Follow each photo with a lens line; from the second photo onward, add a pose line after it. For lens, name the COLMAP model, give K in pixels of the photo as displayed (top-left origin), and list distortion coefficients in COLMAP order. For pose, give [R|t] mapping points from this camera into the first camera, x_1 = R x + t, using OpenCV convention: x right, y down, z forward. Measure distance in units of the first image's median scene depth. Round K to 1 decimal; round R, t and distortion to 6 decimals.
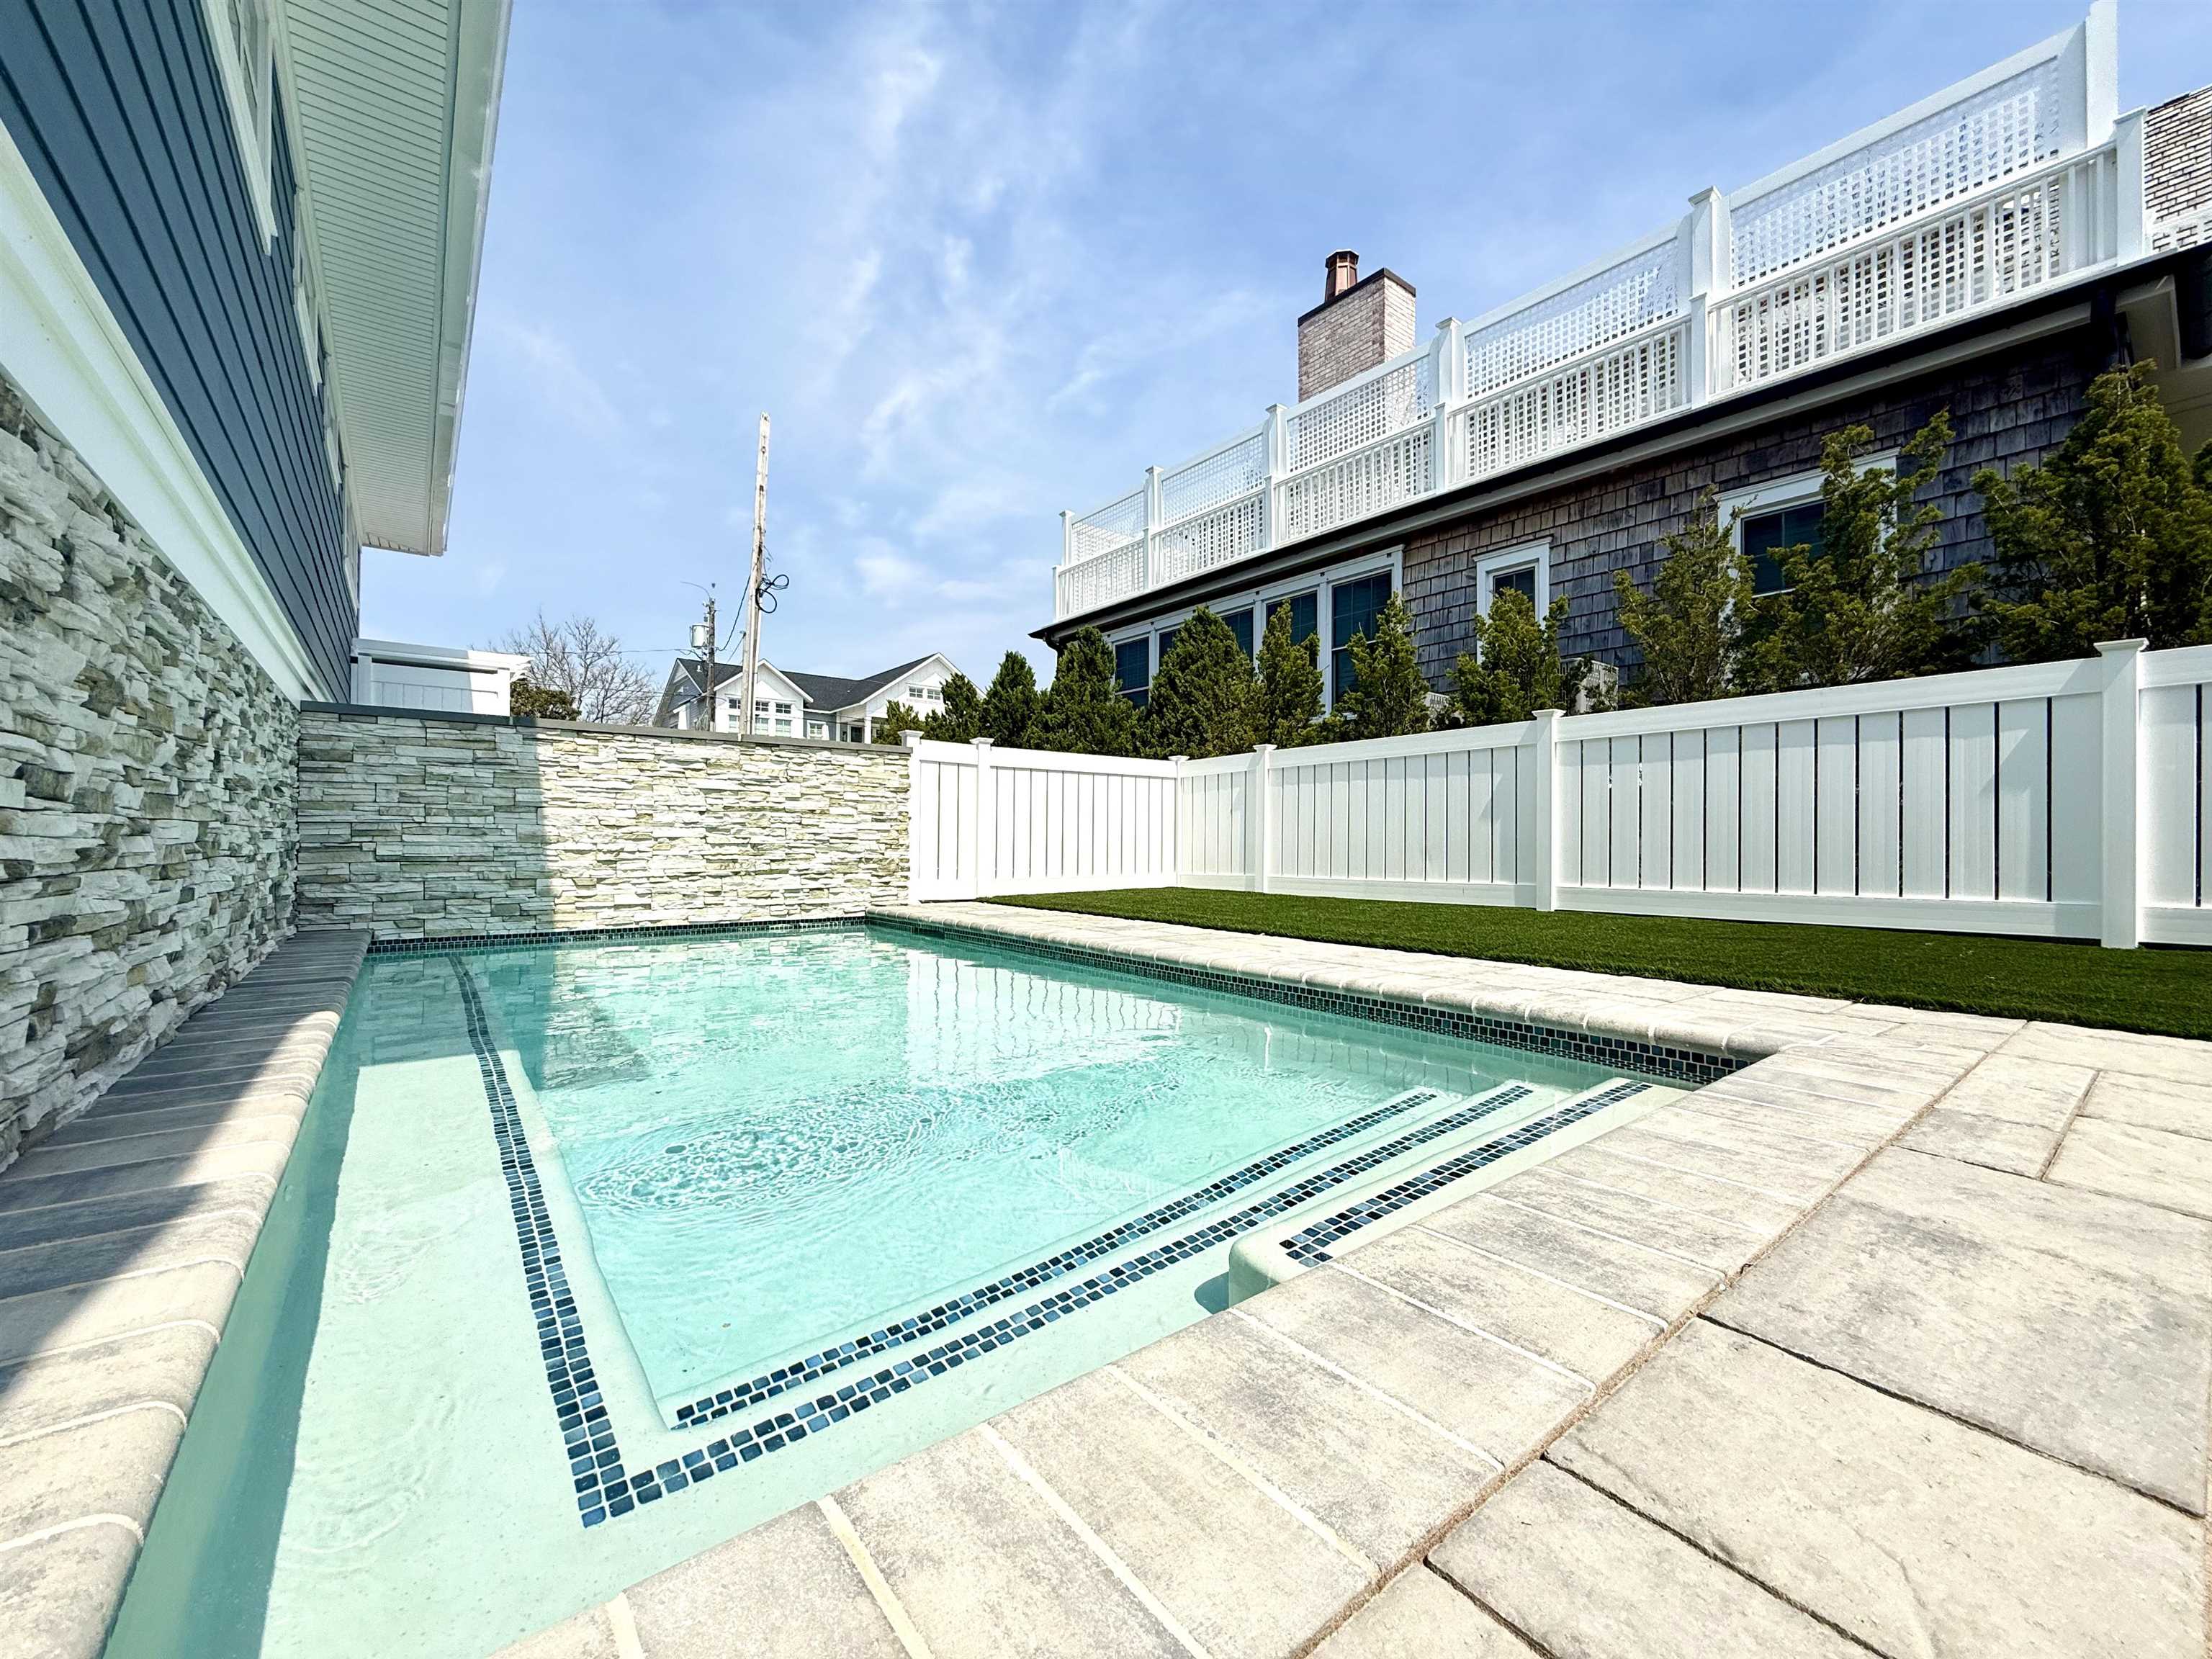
lens RADIAL K [[881.4, 0, 1099.8], [0, 881.4, 830.8], [0, 0, 1]] dist [0.002553, 0.000186]
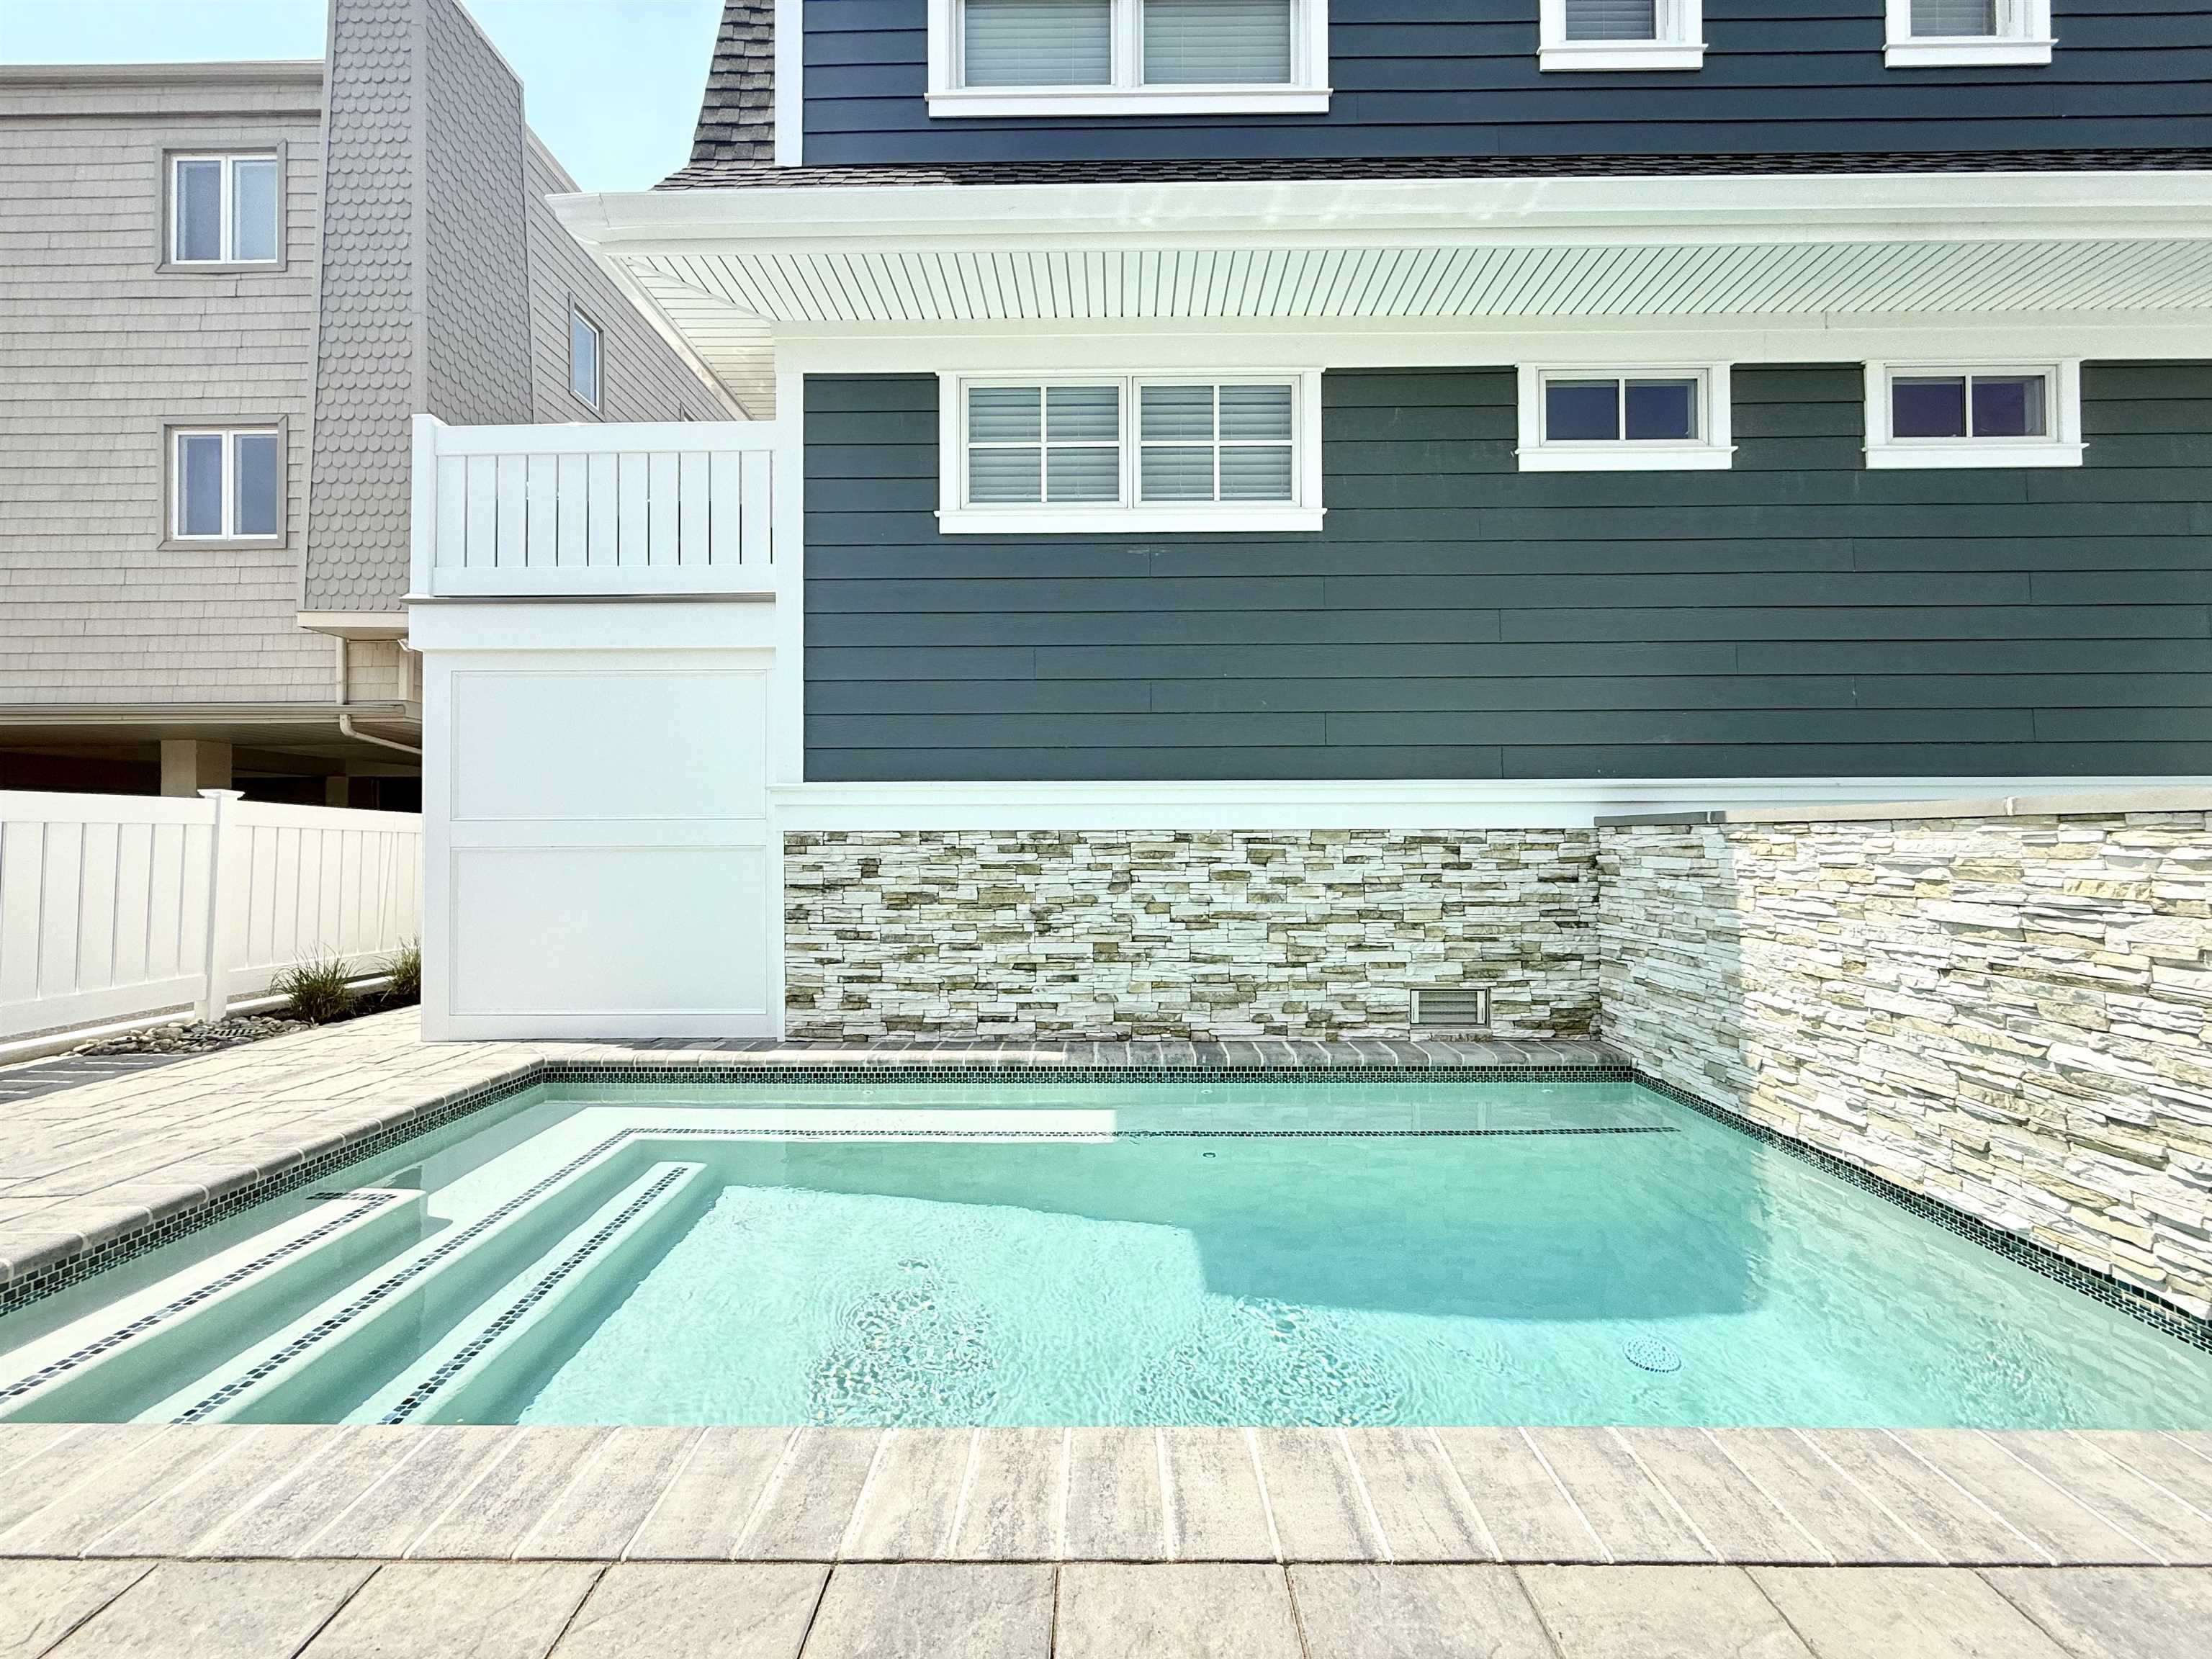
lens RADIAL K [[881.4, 0, 1101.4], [0, 881.4, 831.7], [0, 0, 1]] dist [0.002553, 0.000186]
pose [[-0.625097, -0.009037, -0.780495, 0.214206], [0.010523, 0.999745, -0.020004, -0.093737], [0.780476, -0.020717, -0.624842, 0.966427]]
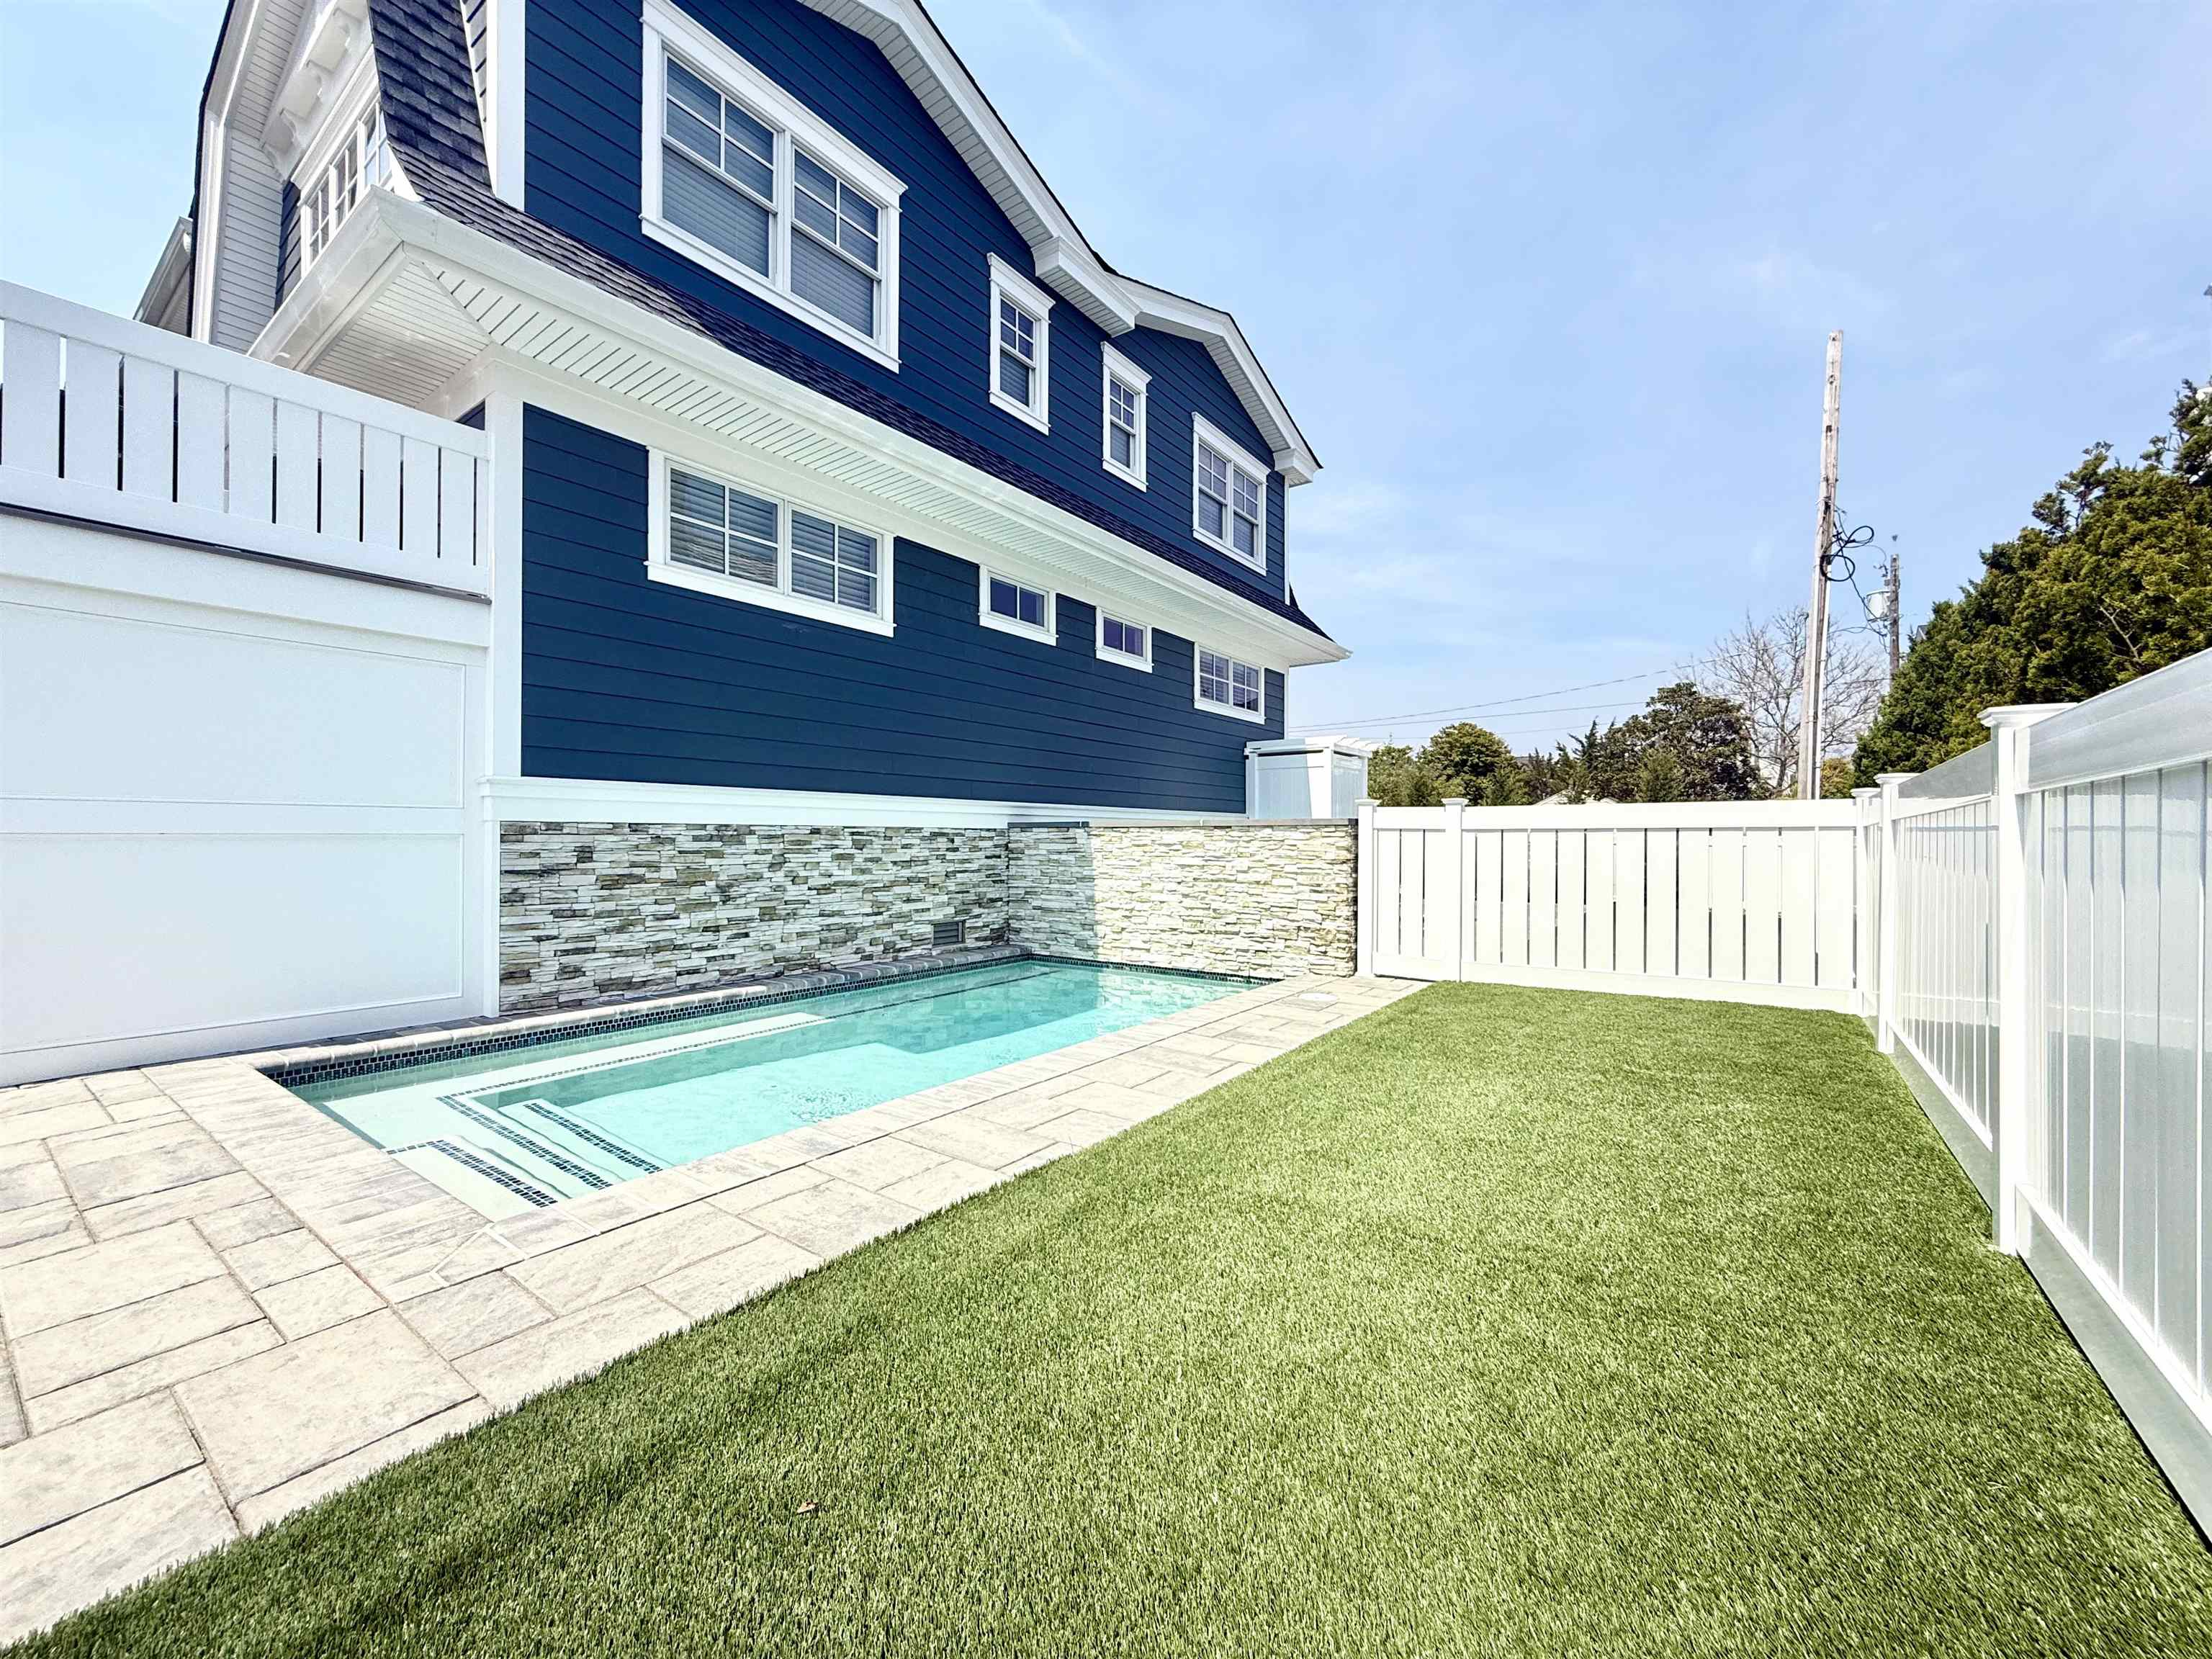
lens RADIAL K [[881.4, 0, 1099.1], [0, 881.4, 837.9], [0, 0, 1]] dist [0.002553, 0.000186]
pose [[0.268796, -0.005379, -0.963182, 0.788260], [0.011965, 0.999926, -0.002245, -0.087494], [0.963123, -0.010922, 0.268840, 0.549739]]
